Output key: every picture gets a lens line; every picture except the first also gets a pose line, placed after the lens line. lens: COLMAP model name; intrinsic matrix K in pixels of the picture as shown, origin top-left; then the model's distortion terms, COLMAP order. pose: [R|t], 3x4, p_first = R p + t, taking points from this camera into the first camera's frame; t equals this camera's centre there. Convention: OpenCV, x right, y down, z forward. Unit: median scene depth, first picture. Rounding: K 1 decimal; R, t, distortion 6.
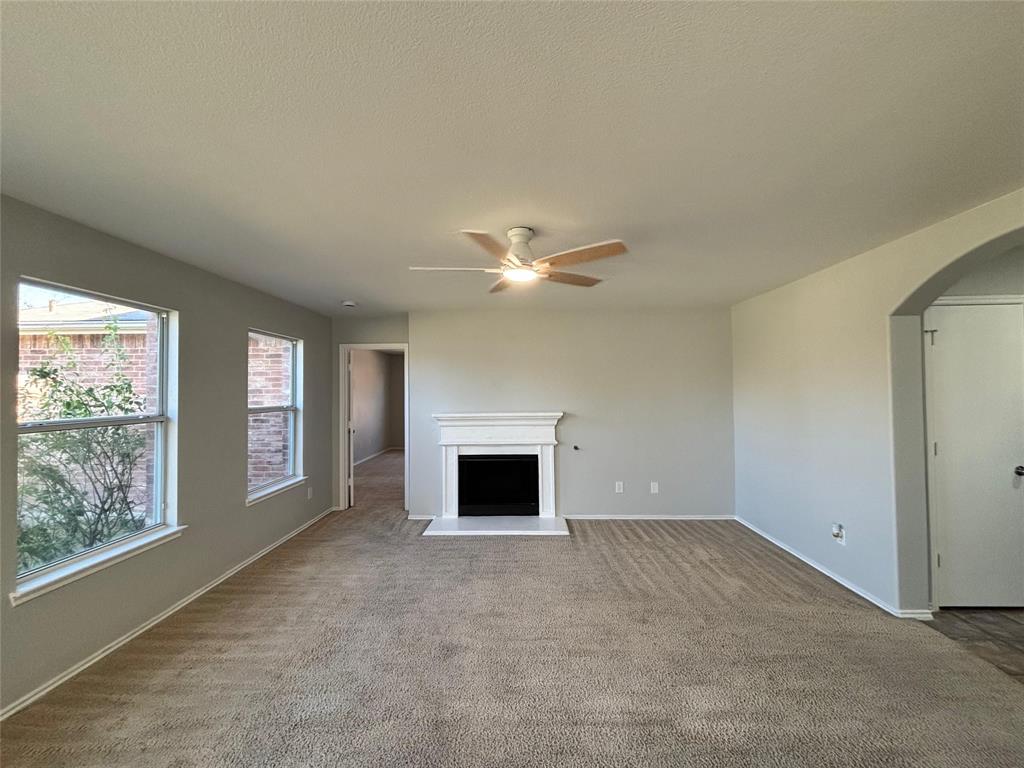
lens RADIAL K [[410.0, 0, 513.2], [0, 410.0, 380.1], [0, 0, 1]] dist [0.002927, -0.000053]
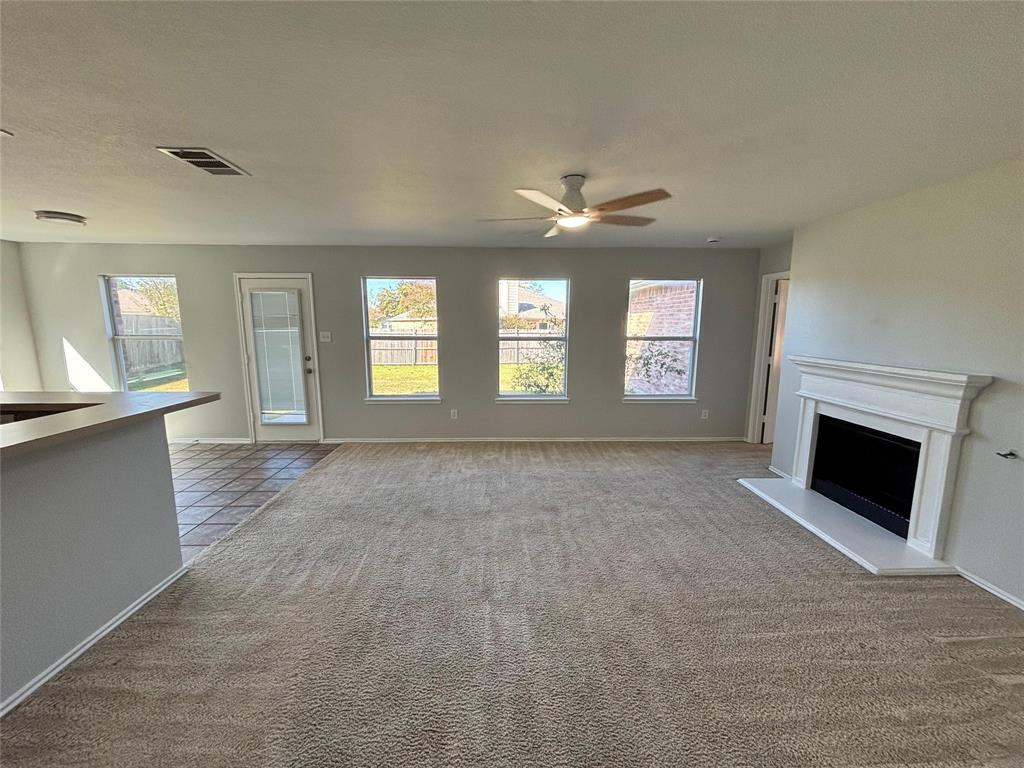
lens RADIAL K [[410.0, 0, 511.7], [0, 410.0, 385.8], [0, 0, 1]] dist [0.002927, -0.000053]
pose [[0.049794, 0.164212, -0.985167, 0.594228], [0.022883, 0.985945, 0.165499, -0.006810], [0.998497, -0.030785, 0.045337, 0.403236]]
